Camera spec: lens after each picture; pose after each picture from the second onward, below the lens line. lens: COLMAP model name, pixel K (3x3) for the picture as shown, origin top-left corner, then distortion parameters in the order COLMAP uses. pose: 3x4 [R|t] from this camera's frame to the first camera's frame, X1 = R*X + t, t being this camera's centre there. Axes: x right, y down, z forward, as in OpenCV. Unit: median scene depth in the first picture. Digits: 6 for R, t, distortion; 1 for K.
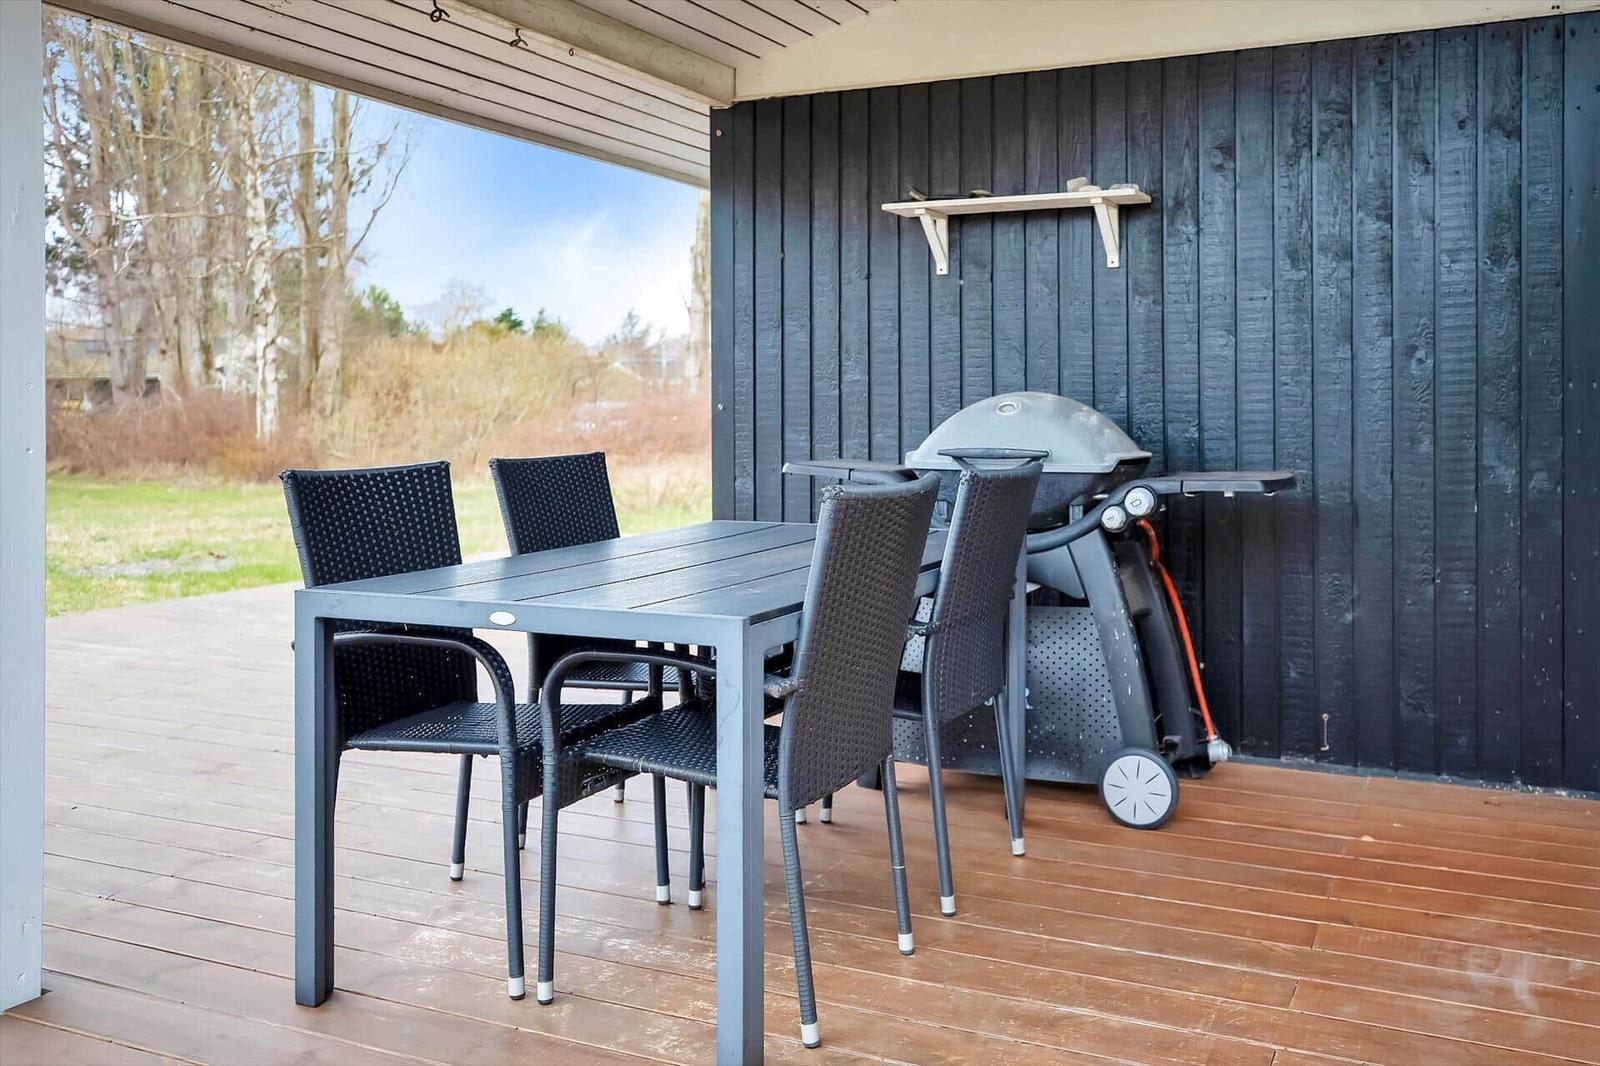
lens RADIAL K [[1412.4, 0, 800.0], [0, 1412.4, 533.0], [0, 0, 1]] dist [-0.001815, -0.000241]
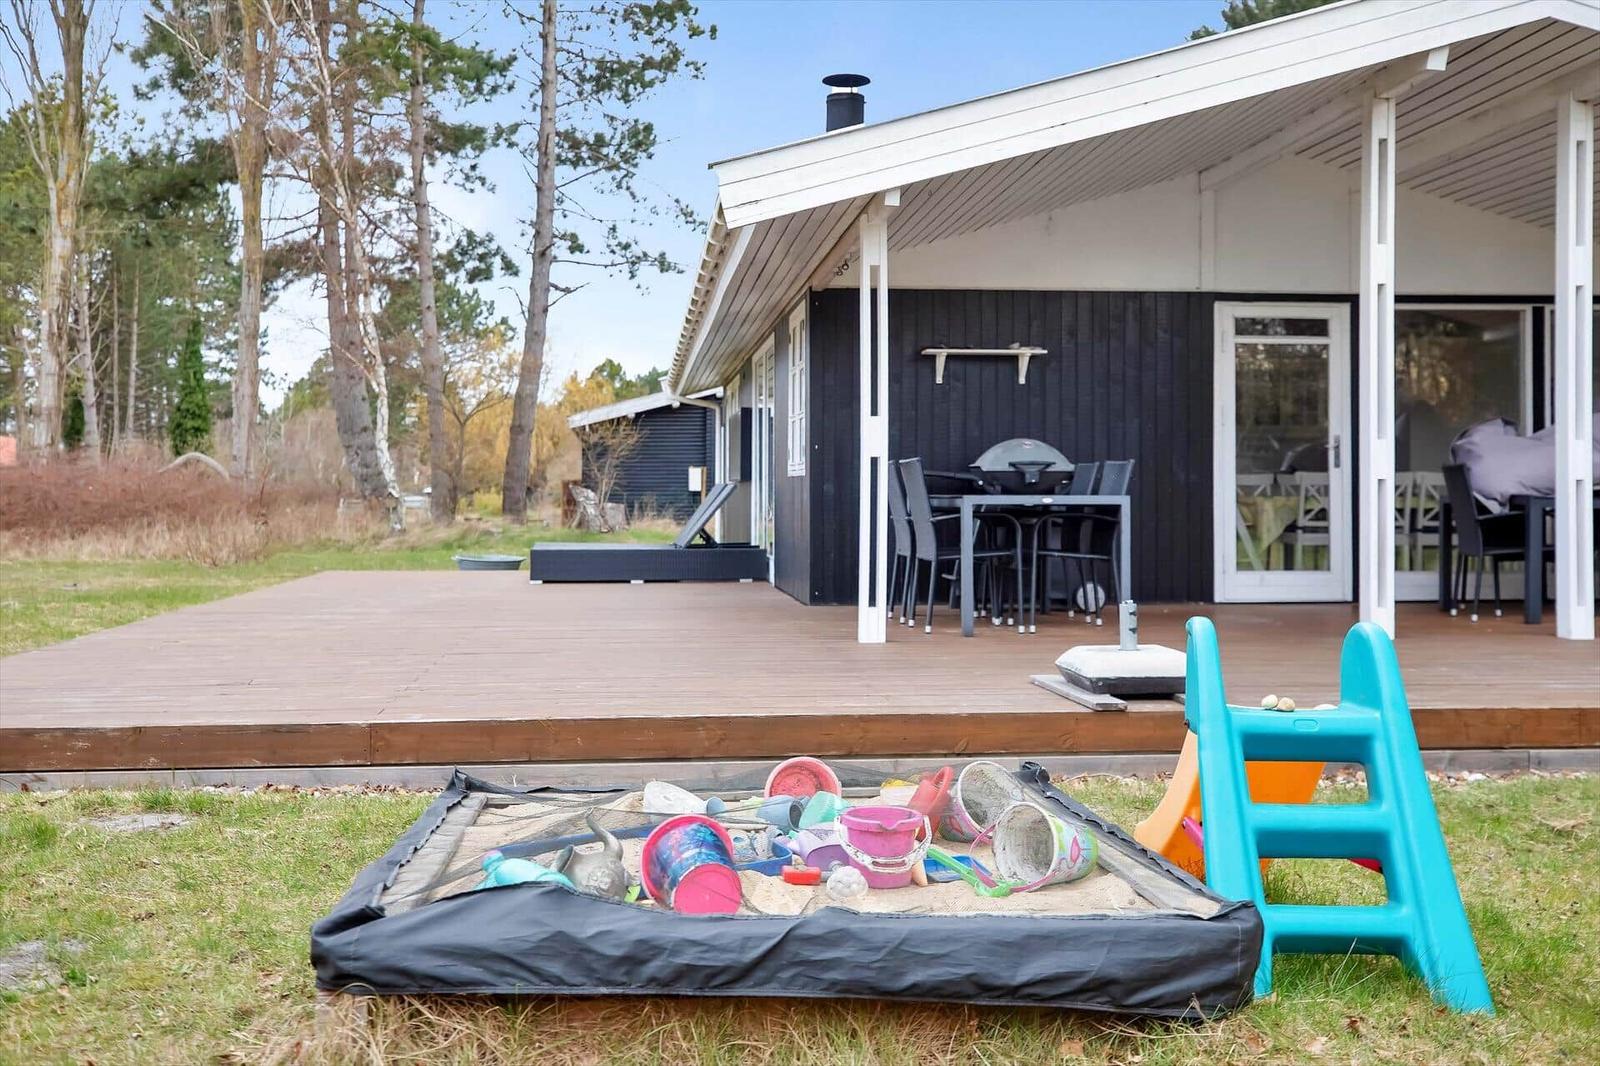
lens RADIAL K [[1671.2, 0, 800.0], [0, 1671.2, 533.0], [0, 0, 1]] dist [-0.007593, -0.002918]
pose [[0.858820, -0.008249, 0.512211, -1.358149], [0.043469, 0.997438, -0.056820, 0.169037], [-0.510430, 0.071063, 0.856978, -0.992204]]
